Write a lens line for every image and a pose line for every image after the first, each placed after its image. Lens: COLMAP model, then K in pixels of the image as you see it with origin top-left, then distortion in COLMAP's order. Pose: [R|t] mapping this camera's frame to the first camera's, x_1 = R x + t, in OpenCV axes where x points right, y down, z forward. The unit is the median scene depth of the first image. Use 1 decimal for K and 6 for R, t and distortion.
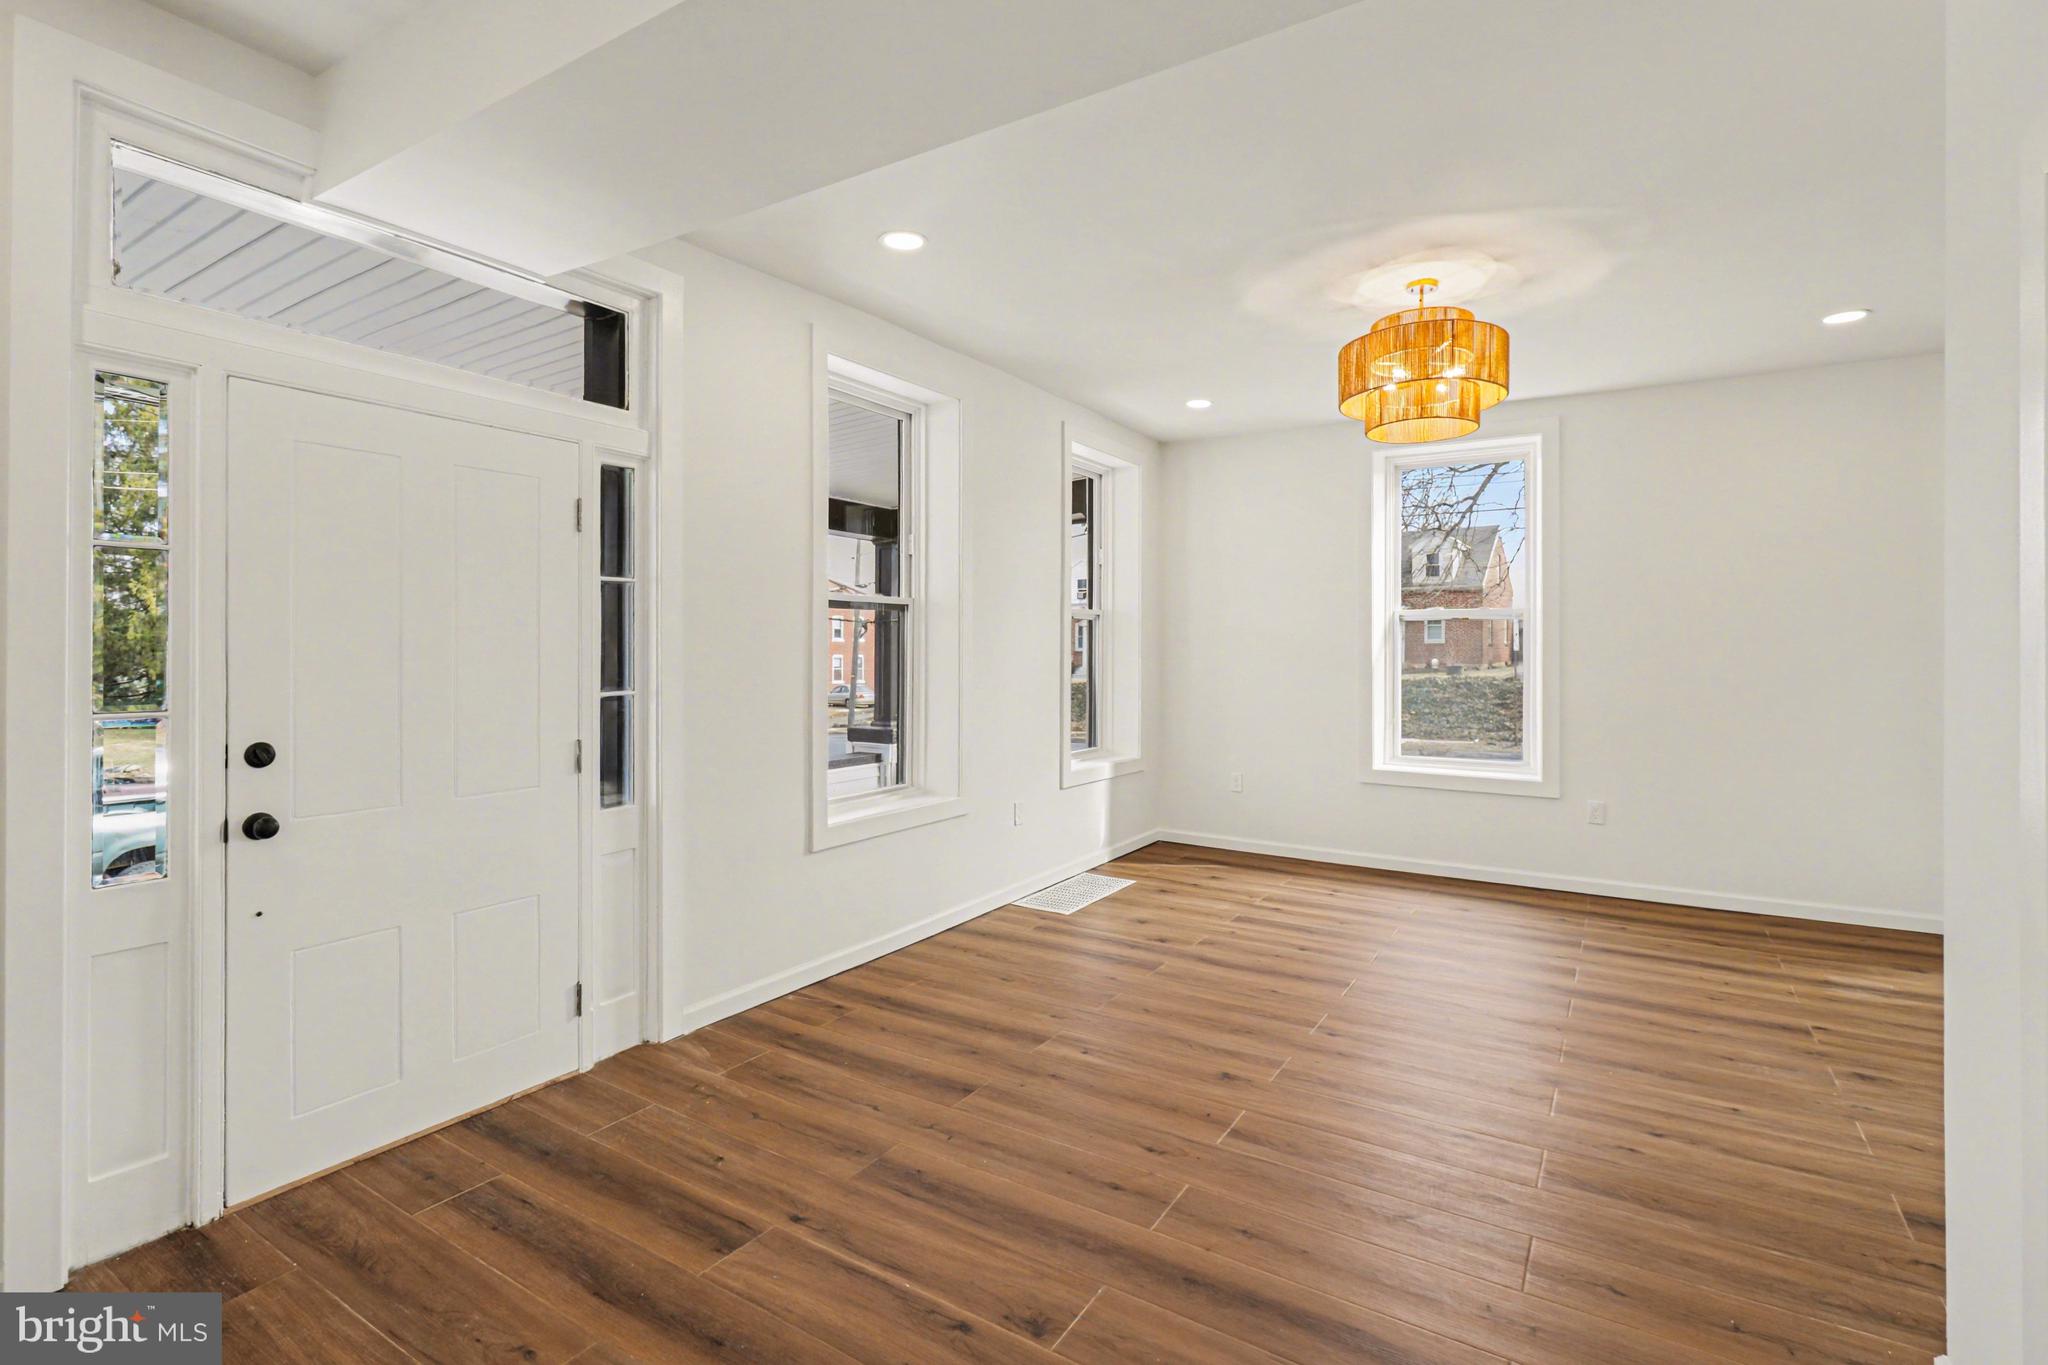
lens RADIAL K [[942.8, 0, 1062.6], [0, 942.8, 635.9], [0, 0, 1]] dist [0.003572, 0.000568]
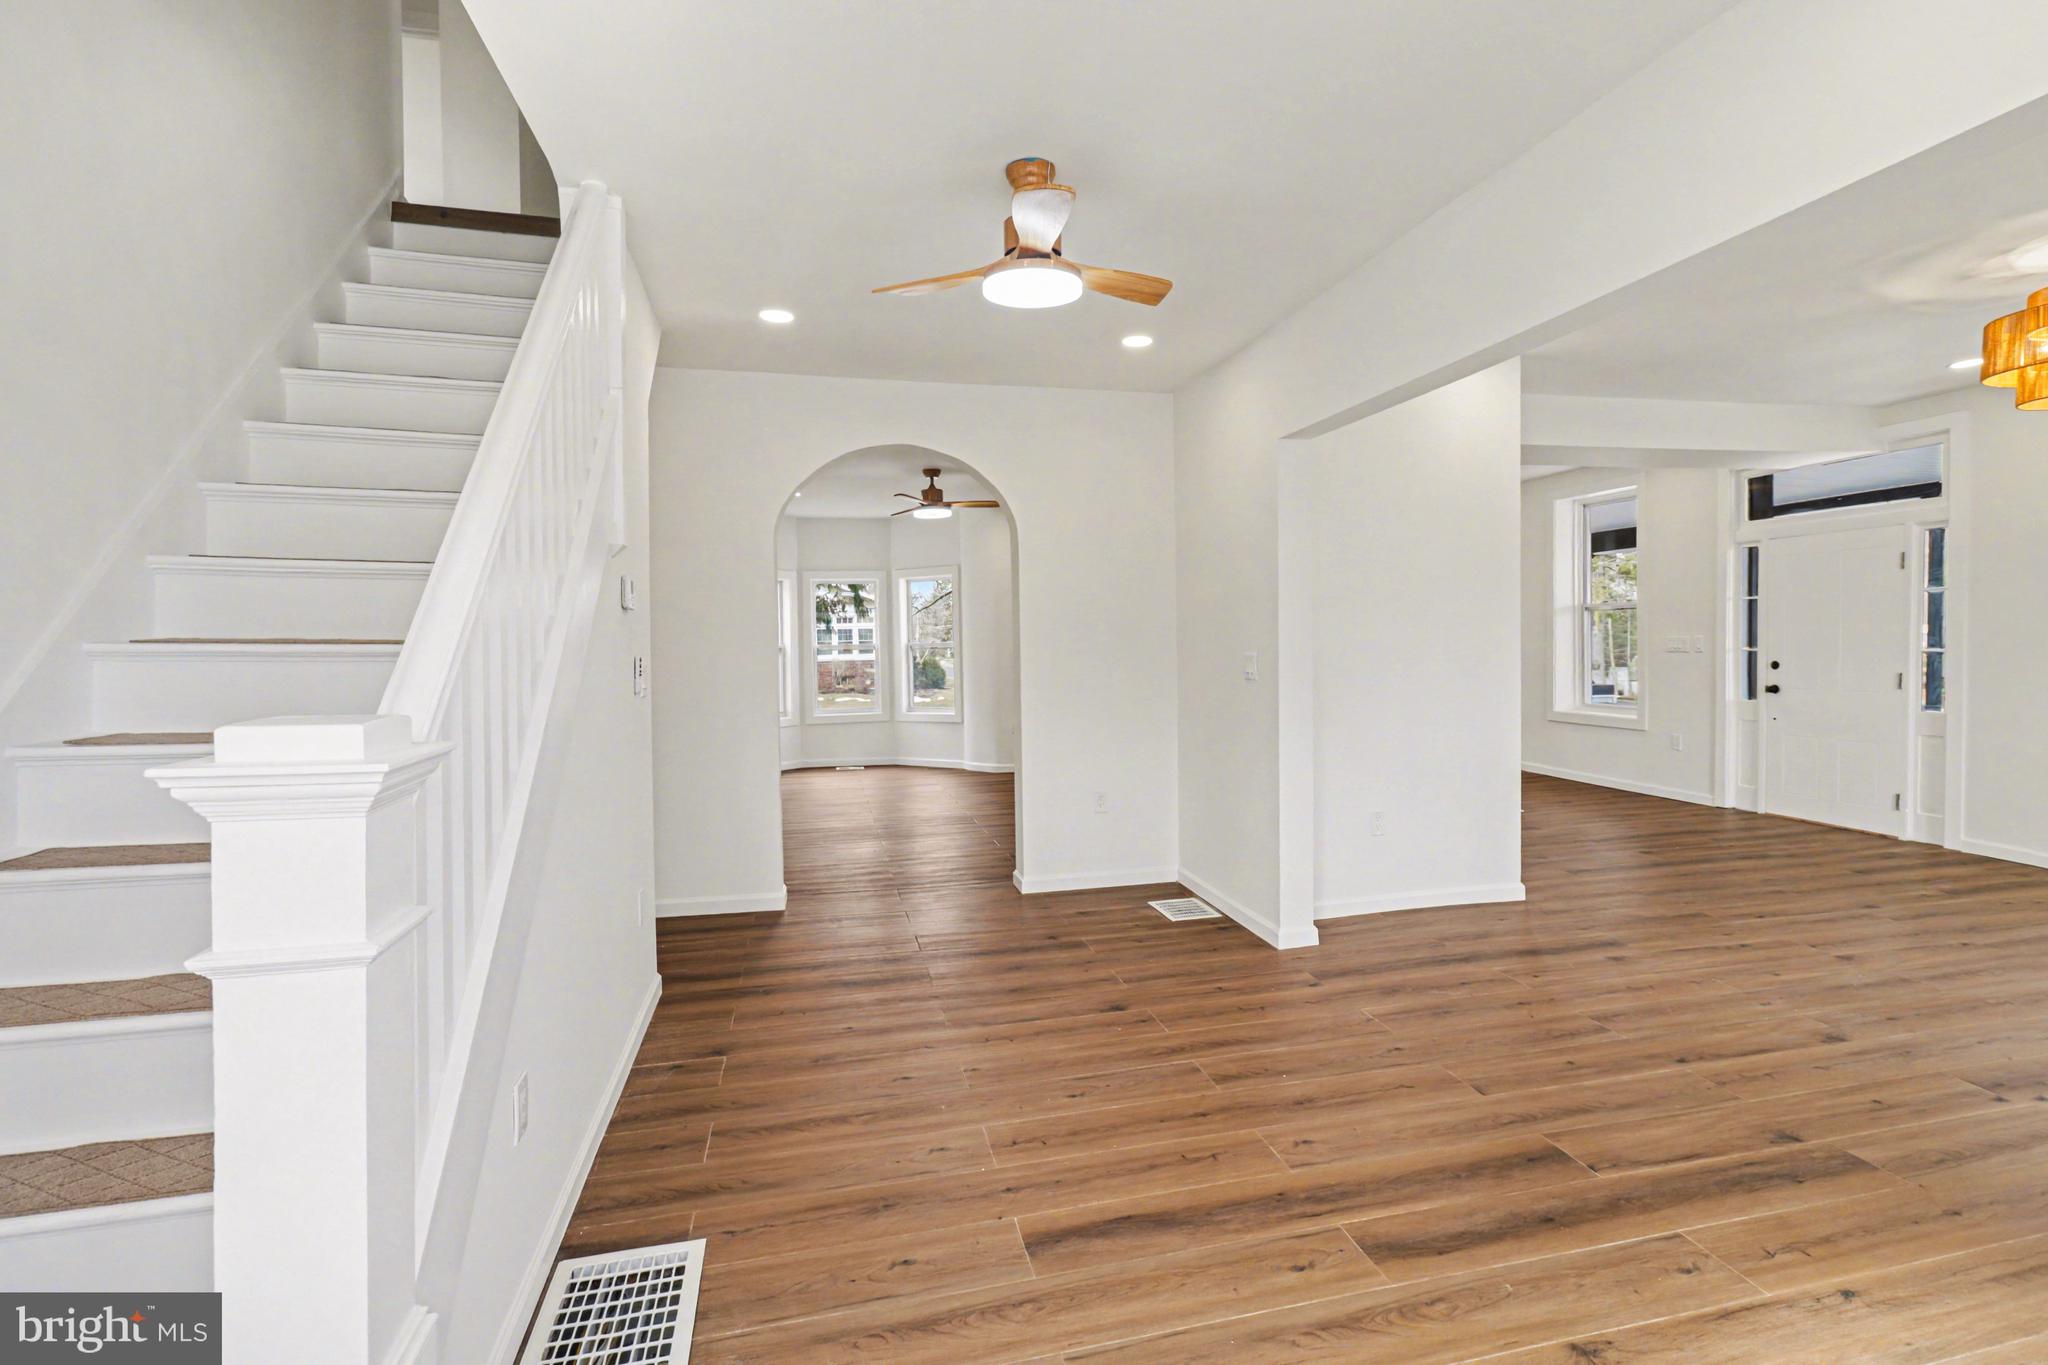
lens RADIAL K [[942.8, 0, 1062.6], [0, 942.8, 635.9], [0, 0, 1]] dist [0.003572, 0.000568]
pose [[-0.673165, 0.017385, -0.739288, 2.097898], [0.025291, 0.999680, 0.000480, -0.014138], [0.739060, -0.018375, -0.673389, 1.019112]]
